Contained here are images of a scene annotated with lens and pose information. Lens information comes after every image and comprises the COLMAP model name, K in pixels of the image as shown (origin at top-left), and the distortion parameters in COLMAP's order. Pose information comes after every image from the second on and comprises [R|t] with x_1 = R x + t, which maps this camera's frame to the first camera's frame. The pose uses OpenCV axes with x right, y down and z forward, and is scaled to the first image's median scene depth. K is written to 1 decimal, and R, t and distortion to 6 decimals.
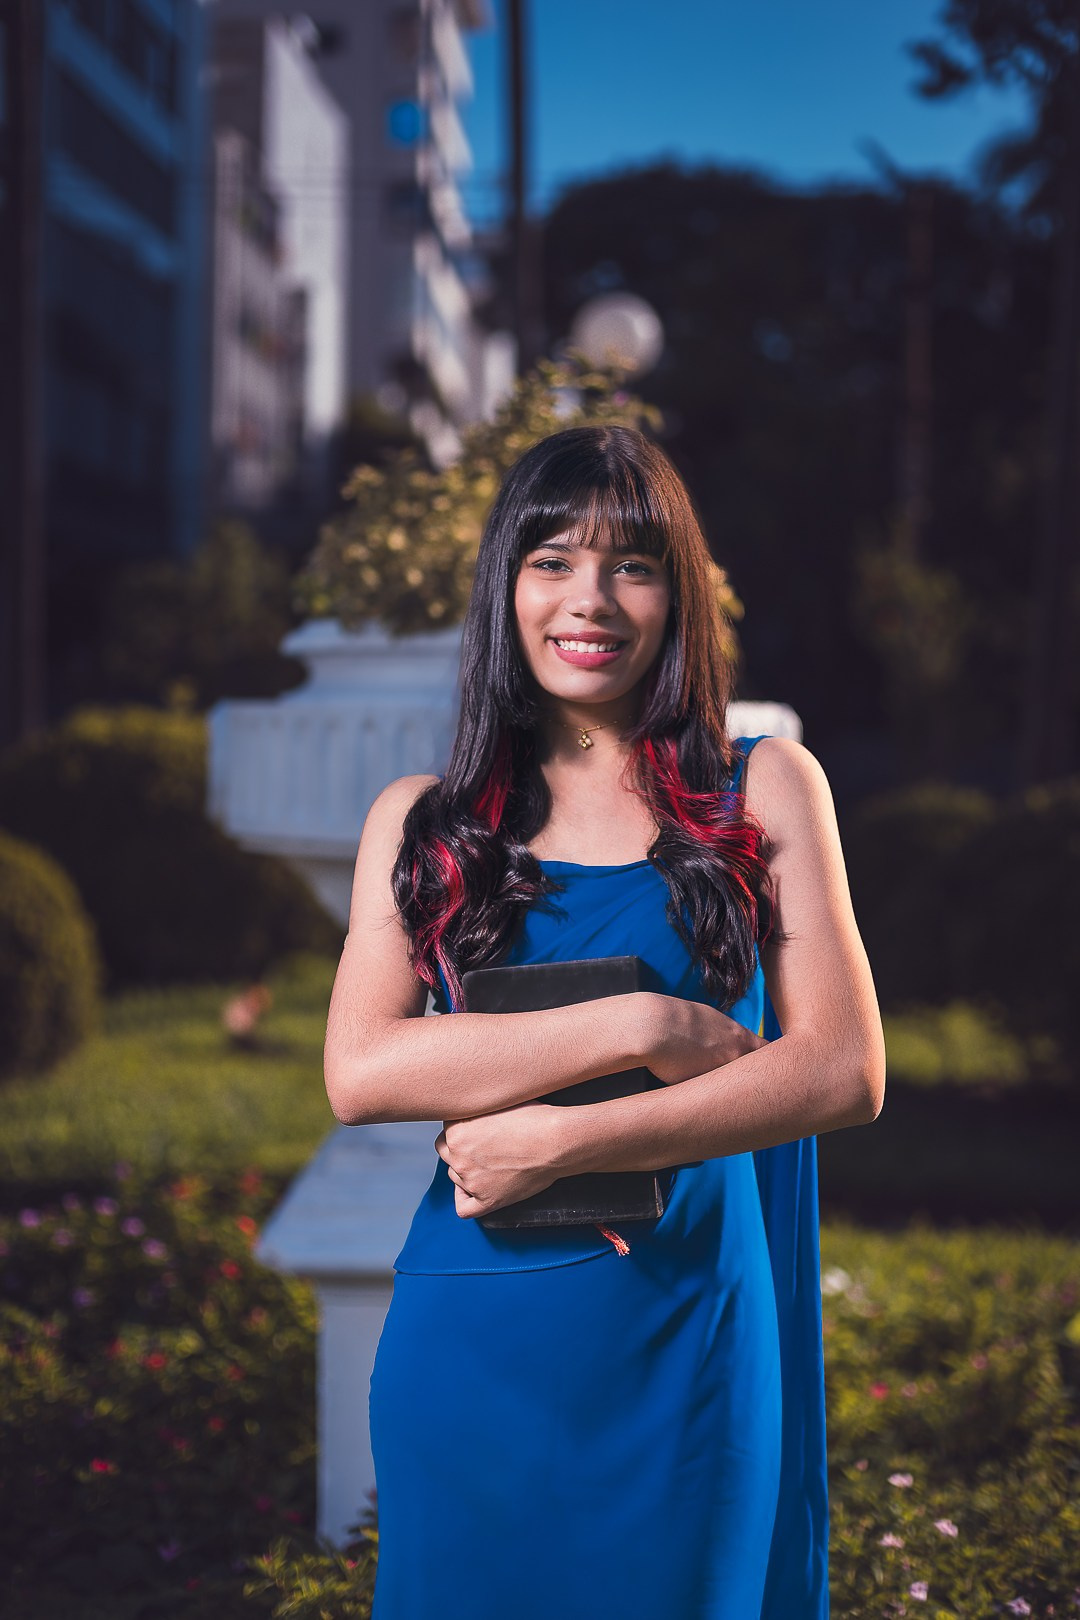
lens RADIAL K [[2357.9, 0, 540.0], [0, 2357.9, 810.0], [0, 0, 1]] dist [-0.006449, -0.034596]
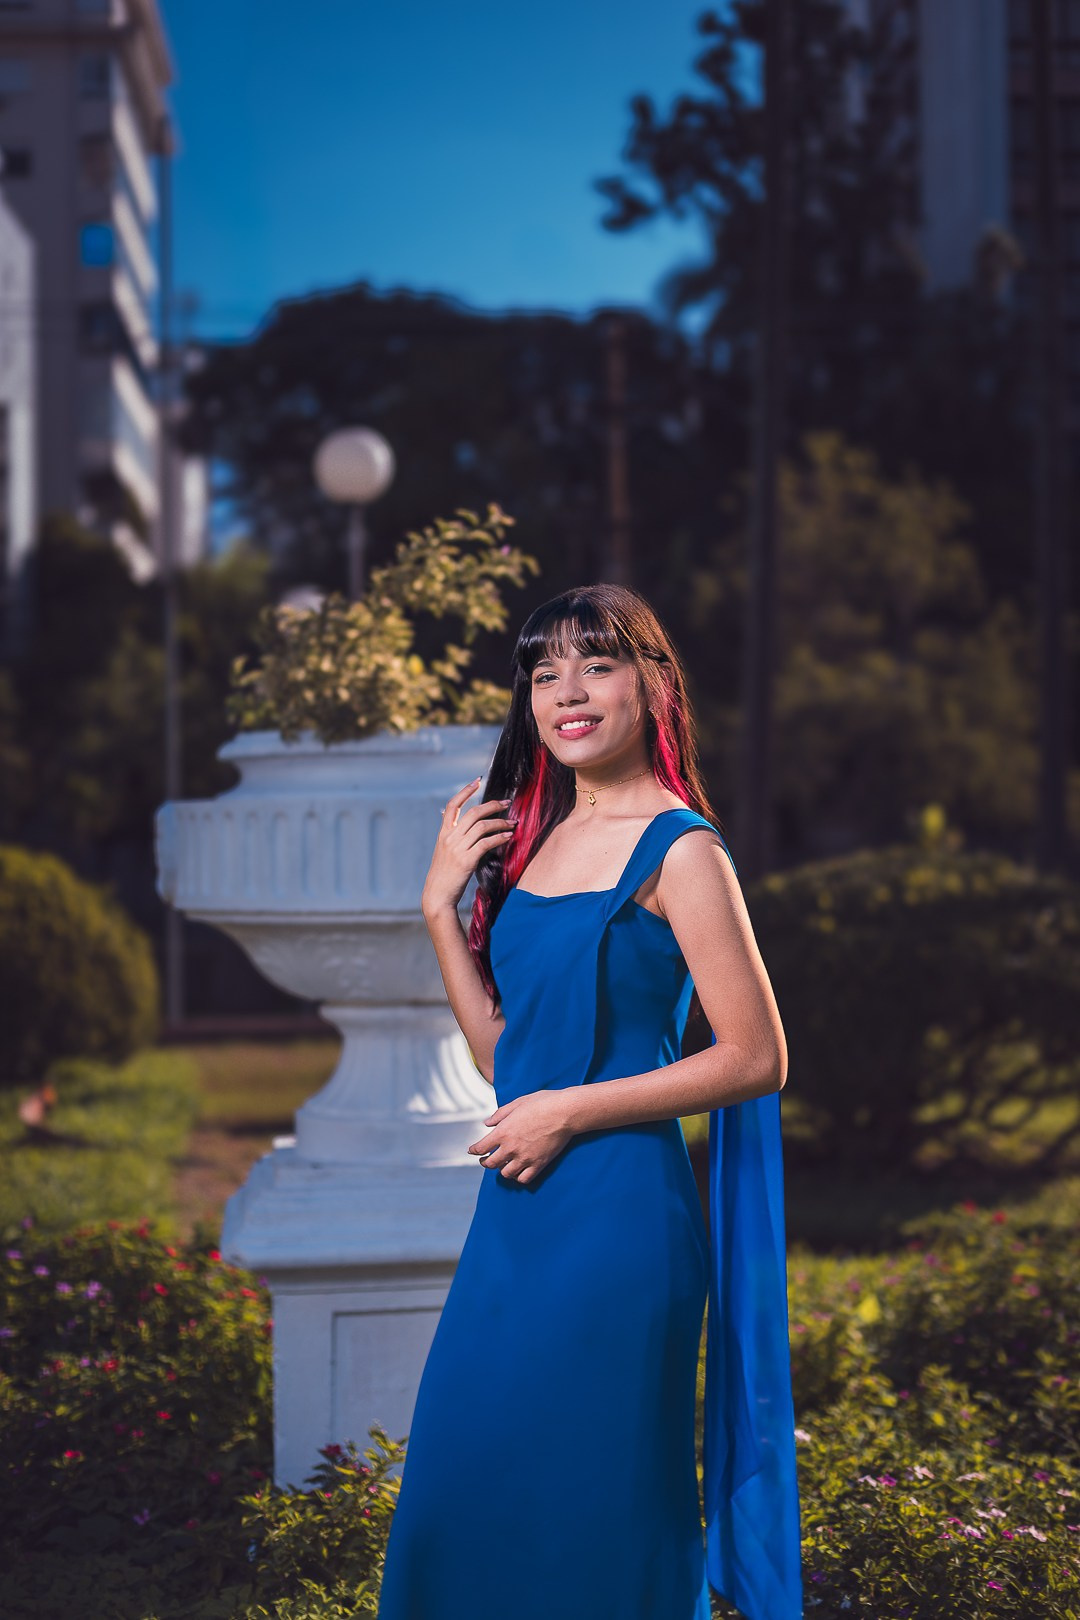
lens RADIAL K [[2357.9, 0, 540.0], [0, 2357.9, 810.0], [0, 0, 1]] dist [-0.006449, -0.034596]
pose [[0.991053, -0.022392, 0.131576, -0.081974], [0.028525, 0.998584, -0.044911, 0.014319], [-0.130384, 0.048263, 0.990288, -0.164422]]
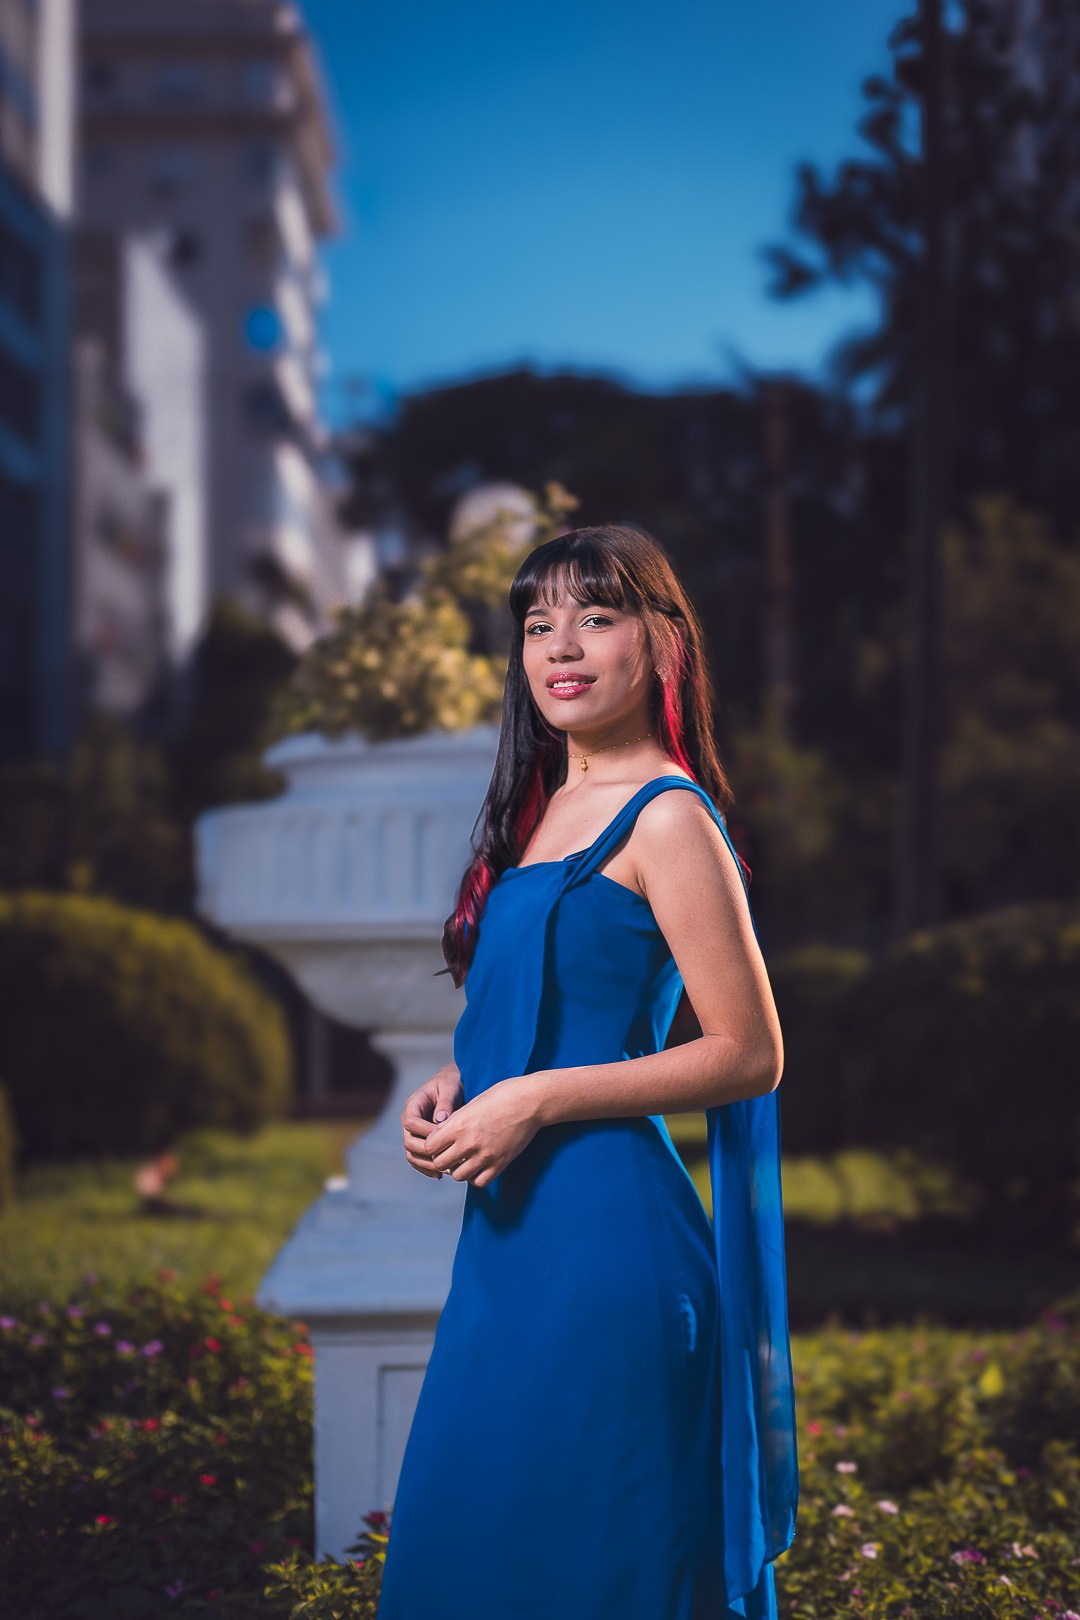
lens RADIAL K [[2391.9, 0, 540.0], [0, 2391.9, 810.0], [0, 0, 1]] dist [0.002302, -0.048534]
pose [[0.998072, -0.021790, 0.058114, -0.034948], [0.026676, 0.996053, -0.084658, 0.041779], [-0.056040, 0.086045, 0.994714, -0.104746]]
